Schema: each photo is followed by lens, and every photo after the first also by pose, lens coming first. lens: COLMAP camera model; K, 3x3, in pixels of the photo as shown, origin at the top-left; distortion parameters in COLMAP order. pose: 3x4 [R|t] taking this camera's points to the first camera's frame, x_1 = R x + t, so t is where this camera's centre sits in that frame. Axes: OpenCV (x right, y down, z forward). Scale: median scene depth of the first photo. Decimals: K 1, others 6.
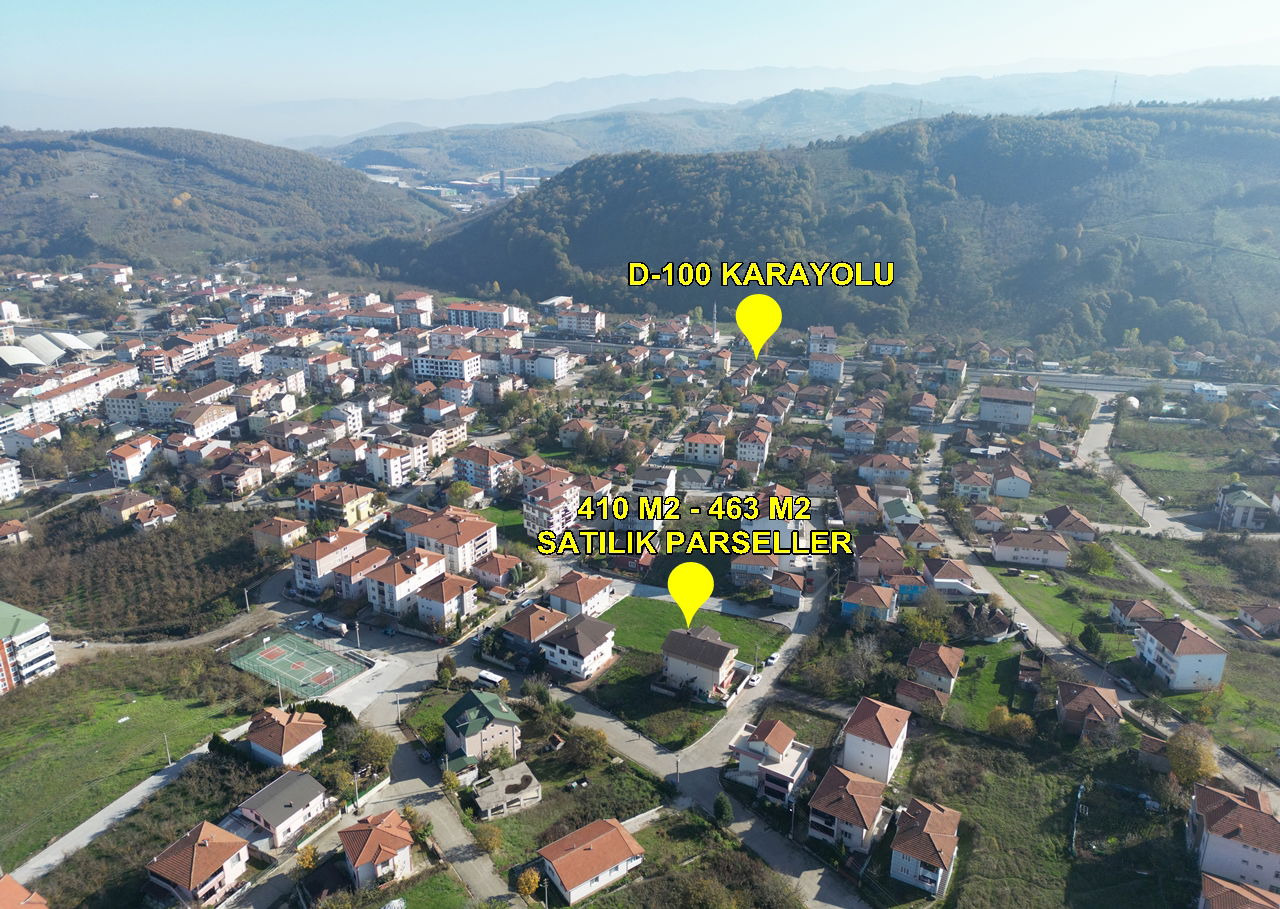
lens RADIAL K [[887.6, 0, 637.6], [0, 887.6, 431.5], [0, 0, 1]] dist [0.079671, -0.071641]
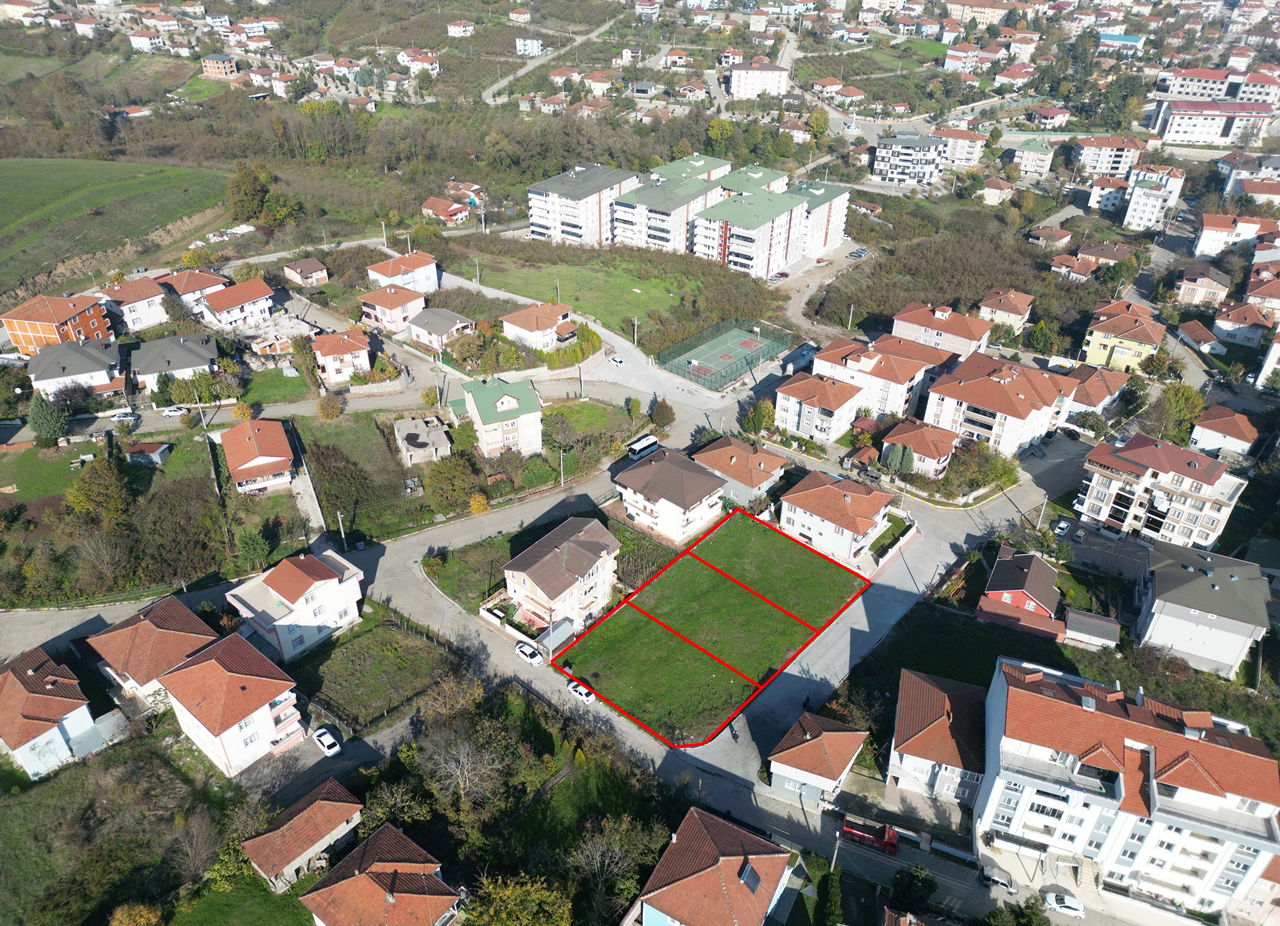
lens RADIAL K [[888.0, 0, 636.0], [0, 888.0, 464.3], [0, 0, 1]] dist [0.060083, -0.048294]
pose [[-0.146139, 0.544138, -0.826170, 0.256800], [-0.328909, 0.760900, 0.559330, -0.080689], [0.932986, 0.353475, 0.067775, 0.468517]]
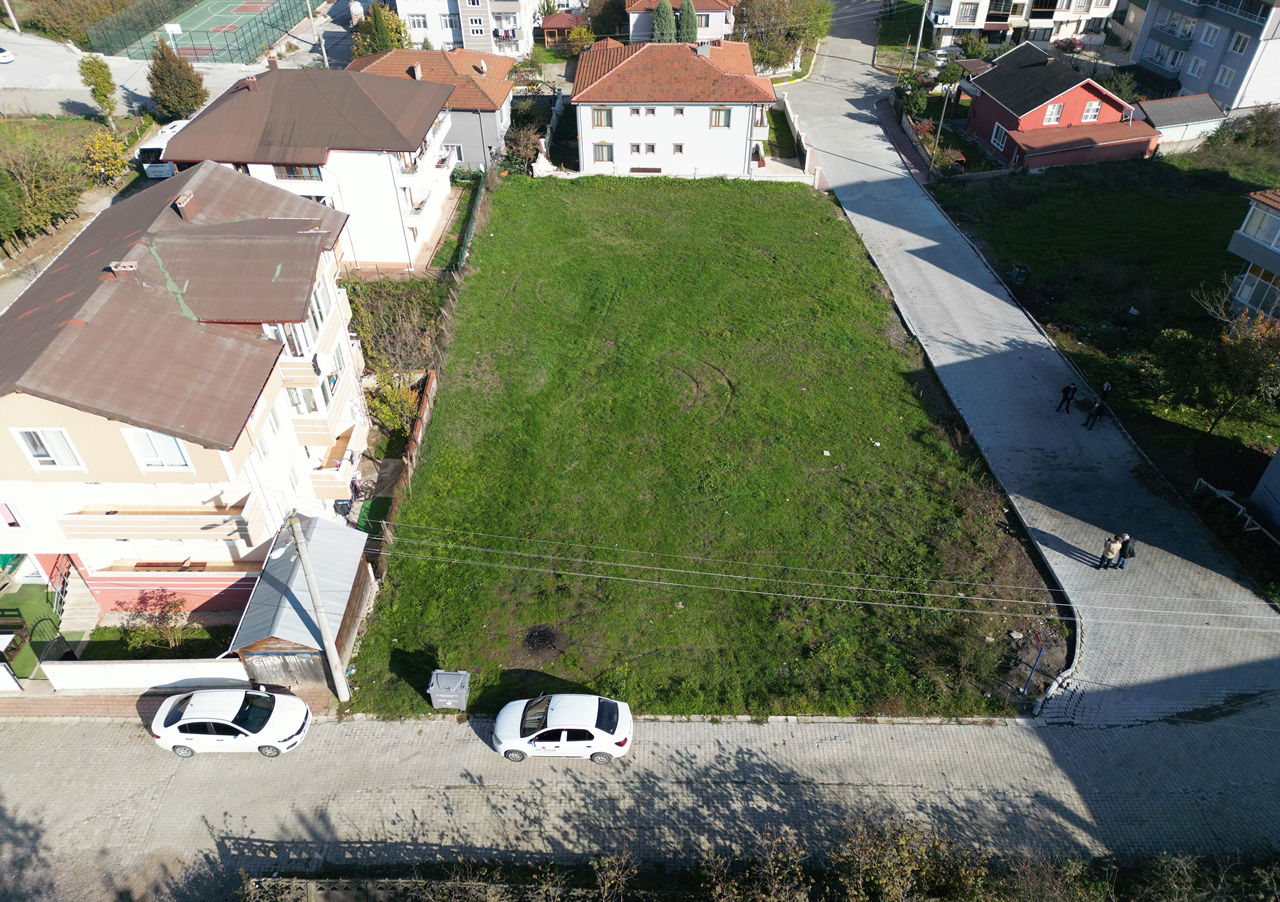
lens RADIAL K [[894.3, 0, 640.0], [0, 894.3, 451.0], [0, 0, 1]] dist [0.064378, -0.049822]
pose [[0.514424, 0.545901, -0.661332, 0.108974], [-0.265490, 0.834696, 0.482491, 0.078886], [0.815404, -0.072628, 0.574319, 0.465620]]
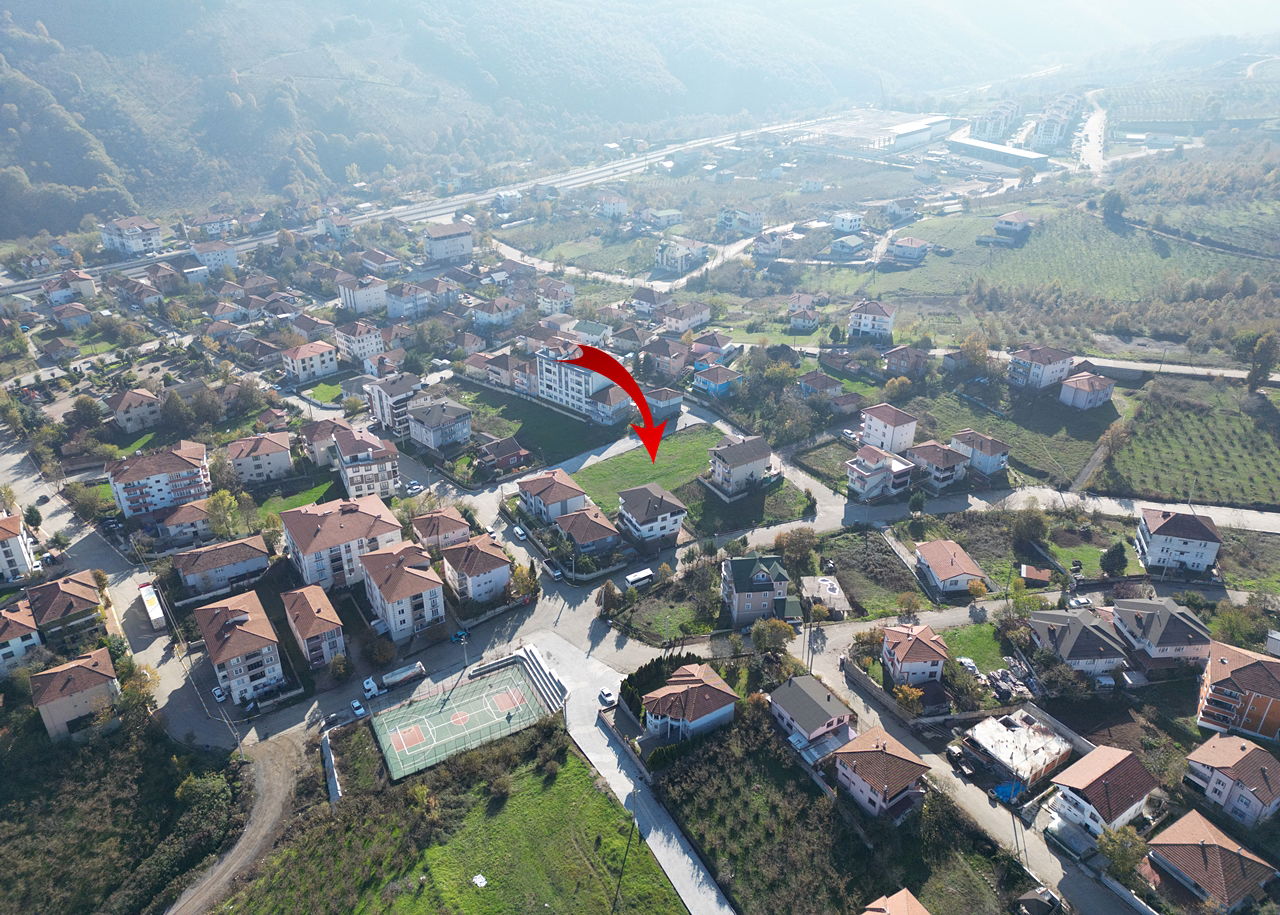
lens RADIAL K [[887.6, 0, 637.6], [0, 887.6, 434.5], [0, 0, 1]] dist [0.079671, -0.071641]
pose [[0.463446, -0.410215, 0.785456, -0.429981], [0.281854, 0.908601, 0.308226, -0.083256], [-0.840105, 0.078537, 0.536708, 0.231355]]
